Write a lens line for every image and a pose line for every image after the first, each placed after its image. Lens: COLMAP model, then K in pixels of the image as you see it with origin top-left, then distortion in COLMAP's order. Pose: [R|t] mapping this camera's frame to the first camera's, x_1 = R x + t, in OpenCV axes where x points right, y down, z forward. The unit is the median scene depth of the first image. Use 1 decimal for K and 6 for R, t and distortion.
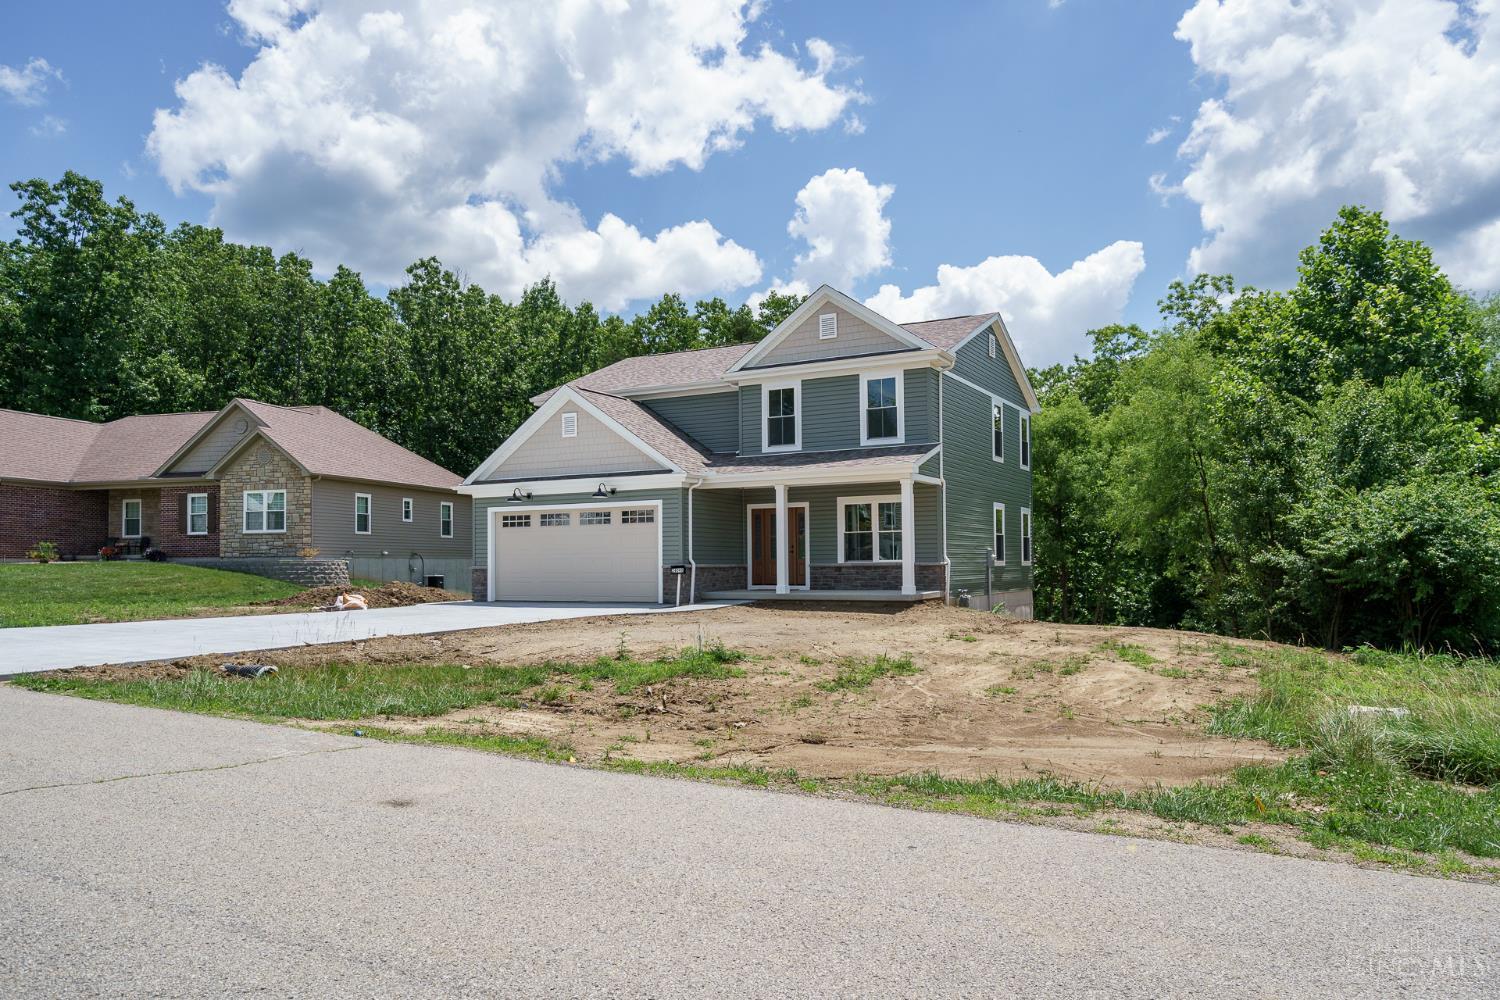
lens RADIAL K [[969.8, 0, 750.0], [0, 969.8, 500.0], [0, 0, 1]] dist [-0.002077, 0.068333]
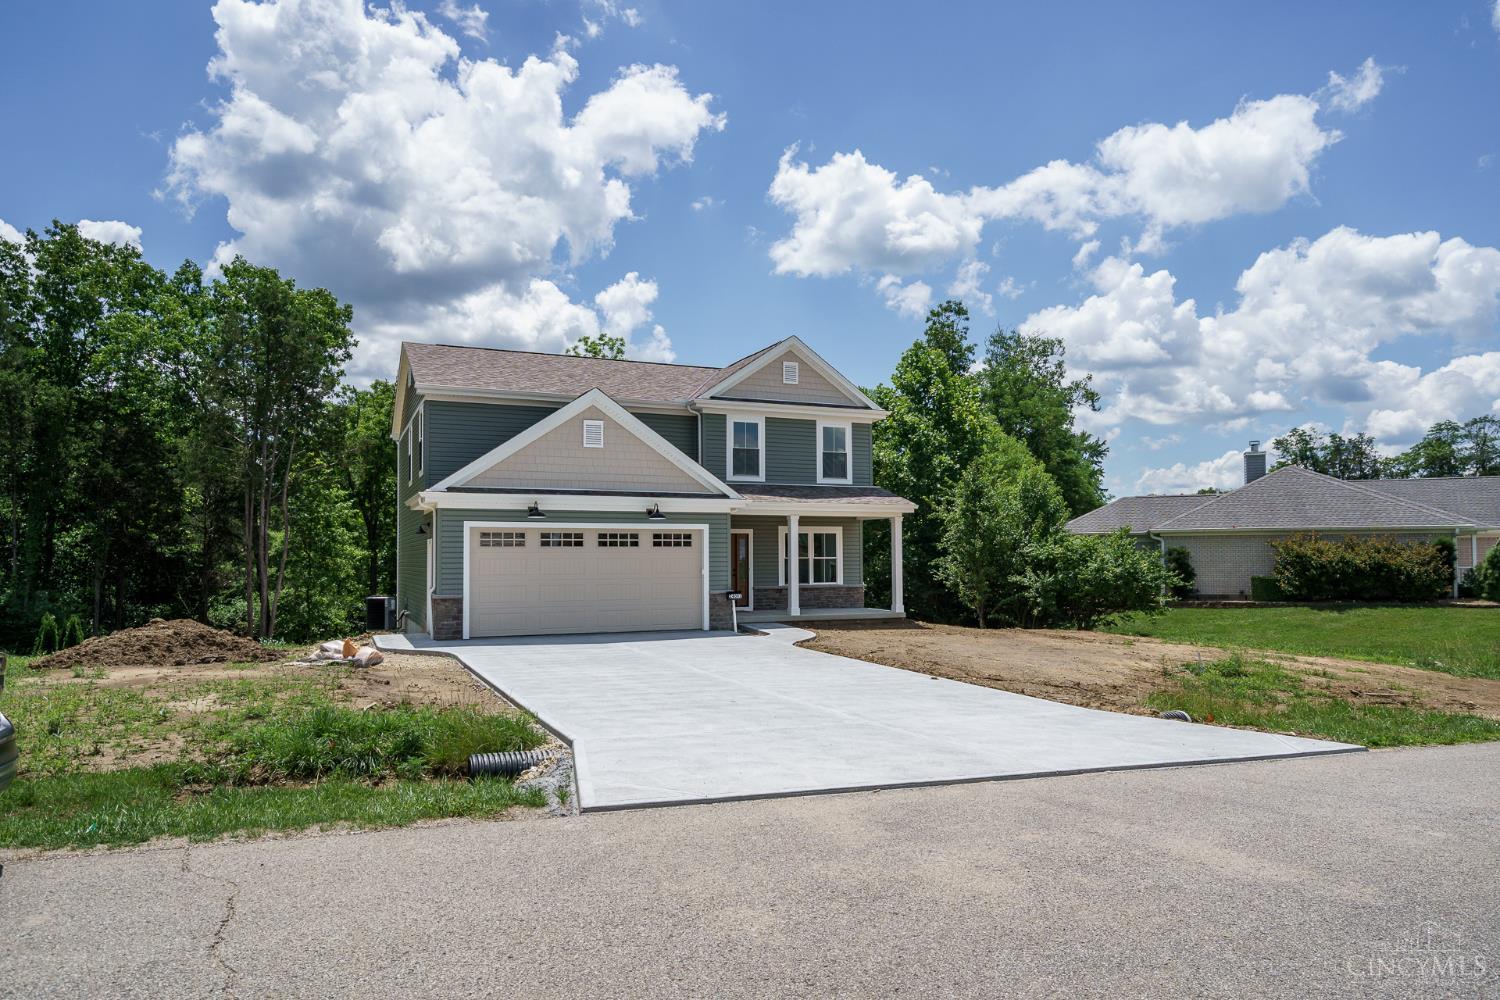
lens RADIAL K [[953.4, 0, 751.3], [0, 953.4, 526.0], [0, 0, 1]] dist [0.007600, 0.001720]
pose [[0.614294, 0.035443, 0.788281, -0.776159], [-0.047712, 0.998831, -0.007729, 0.006543], [-0.787633, -0.032863, 0.615267, 0.346749]]
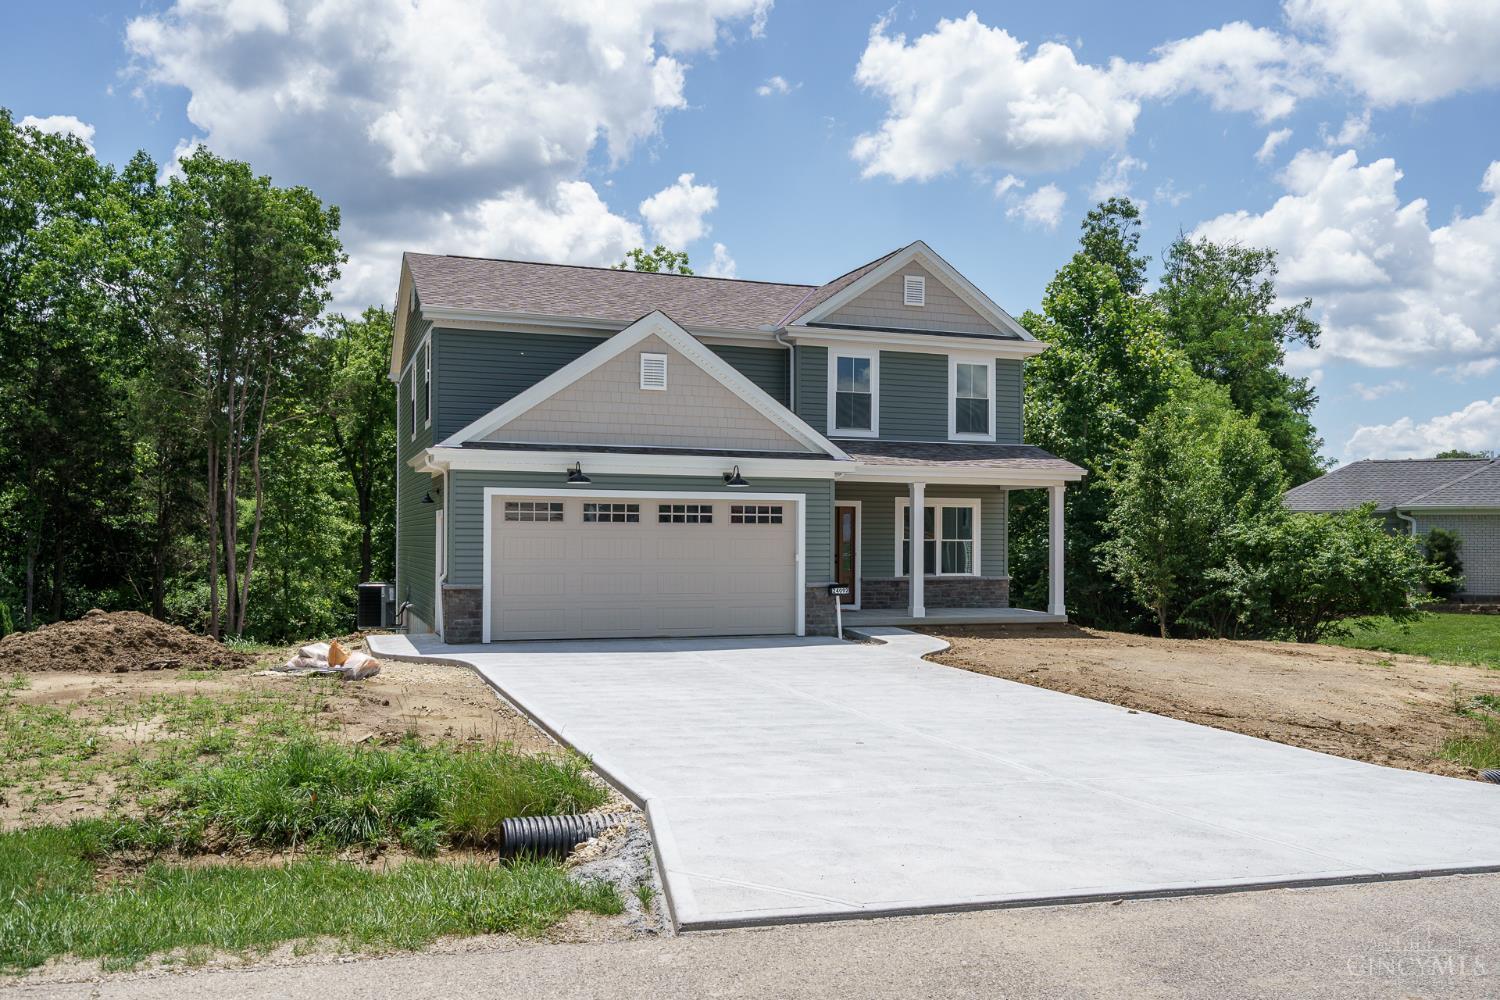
lens RADIAL K [[1220.1, 0, 752.2], [0, 1220.1, 525.9], [0, 0, 1]] dist [0.004510, -0.000907]
pose [[0.667948, 0.022875, 0.743856, -0.754479], [-0.056727, 0.998184, 0.020242, 0.007064], [-0.742043, -0.055718, 0.668033, 0.385532]]
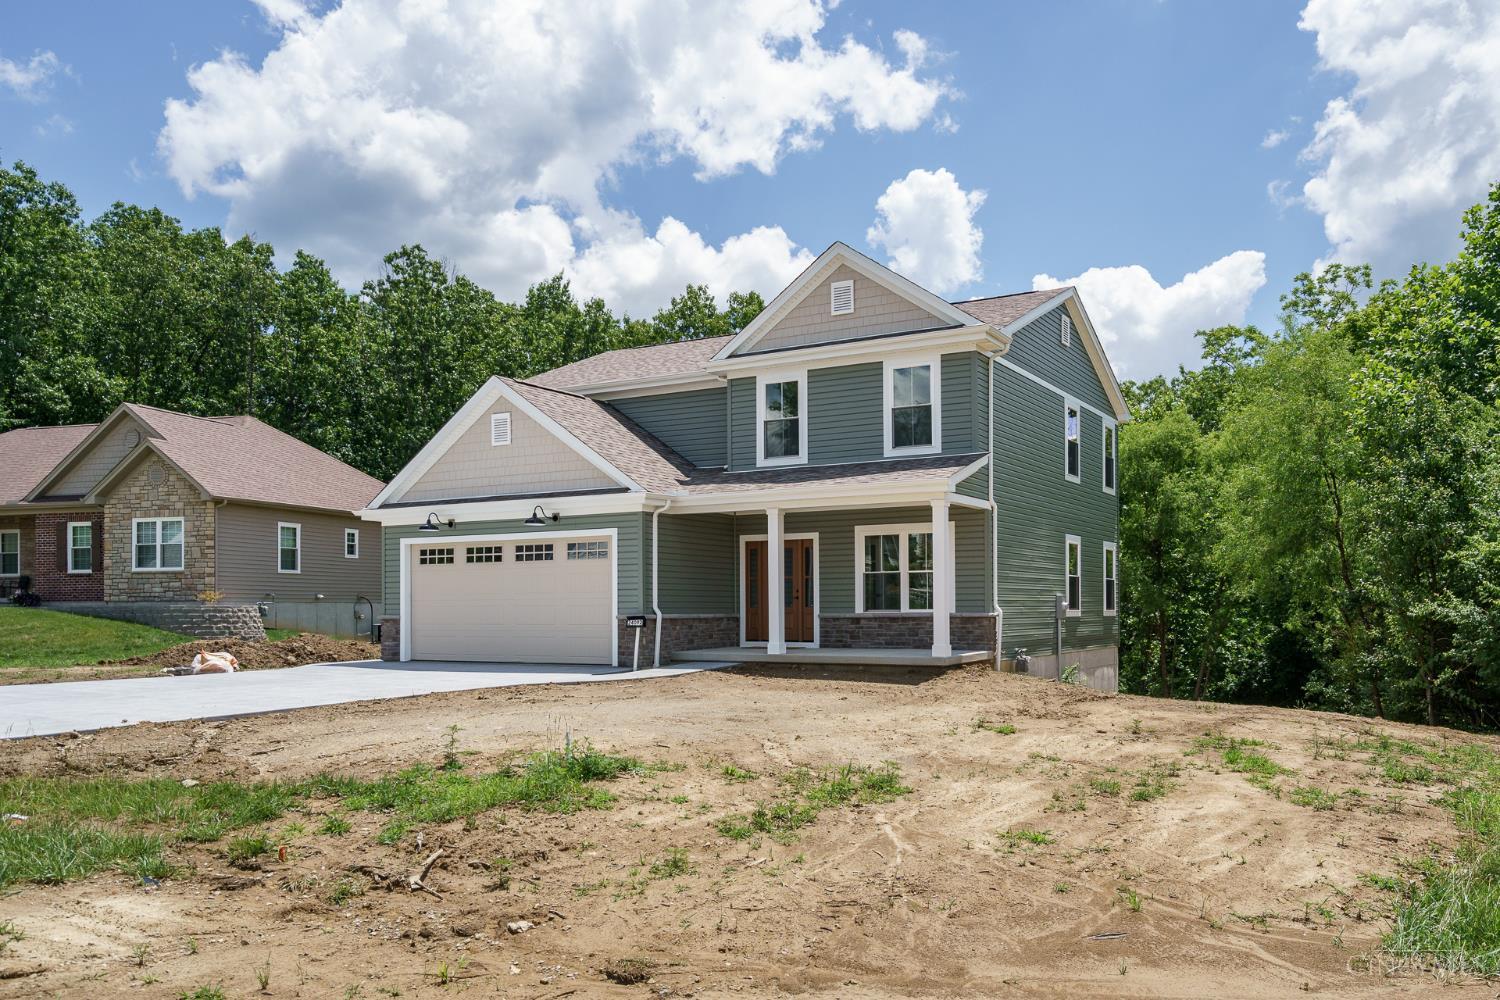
lens RADIAL K [[1080.3, 0, 811.1], [0, 1080.3, 560.8], [0, 0, 1]] dist [0.027496, -0.002173]
pose [[0.999980, 0.003019, -0.005643, 0.059784], [-0.002895, 0.999754, 0.021969, 0.005707], [0.005708, -0.021953, 0.999743, 0.155257]]
